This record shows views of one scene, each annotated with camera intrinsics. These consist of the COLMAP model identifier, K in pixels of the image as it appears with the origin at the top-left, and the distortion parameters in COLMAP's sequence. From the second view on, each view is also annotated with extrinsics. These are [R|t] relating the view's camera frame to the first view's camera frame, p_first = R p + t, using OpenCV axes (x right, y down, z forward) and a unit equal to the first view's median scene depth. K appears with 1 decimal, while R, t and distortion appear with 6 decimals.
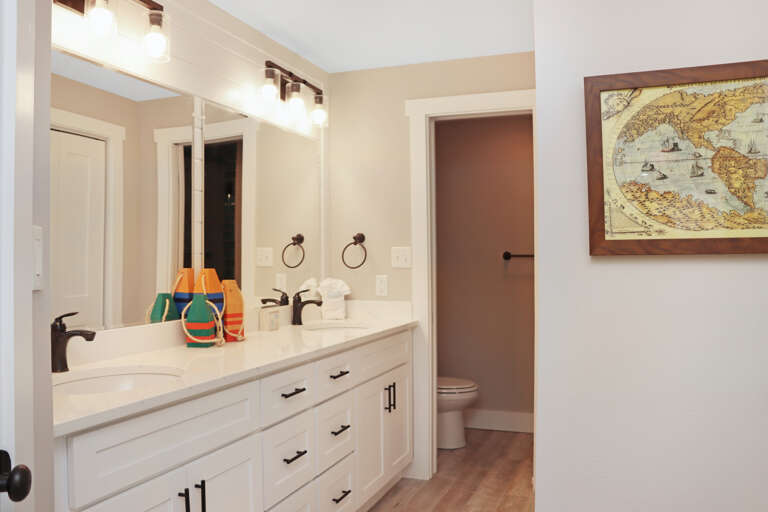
lens RADIAL K [[705.4, 0, 384.0], [0, 705.4, 255.1], [0, 0, 1]] dist [-0.090643, 0.039313]
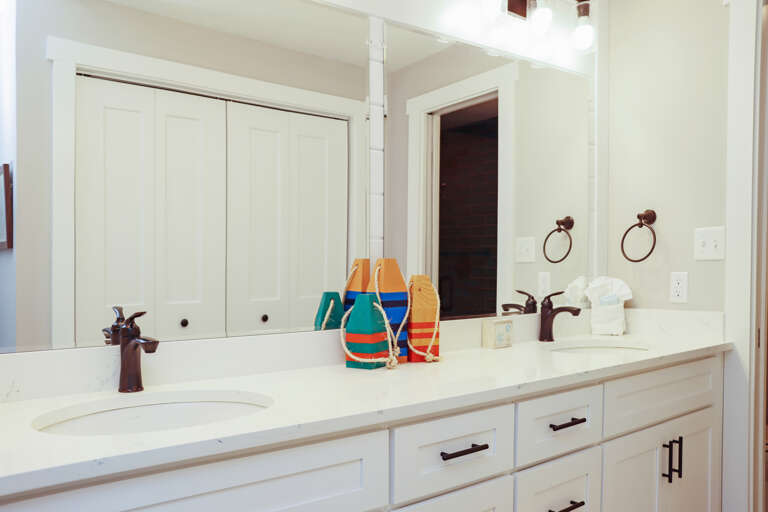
lens RADIAL K [[705.4, 0, 369.2], [0, 705.4, 329.0], [0, 0, 1]] dist [-0.090643, 0.039313]
pose [[0.870405, 0.036832, -0.490957, 0.069273], [0.009602, 0.995738, 0.091723, 0.020262], [0.492243, -0.084550, 0.866342, 0.296135]]
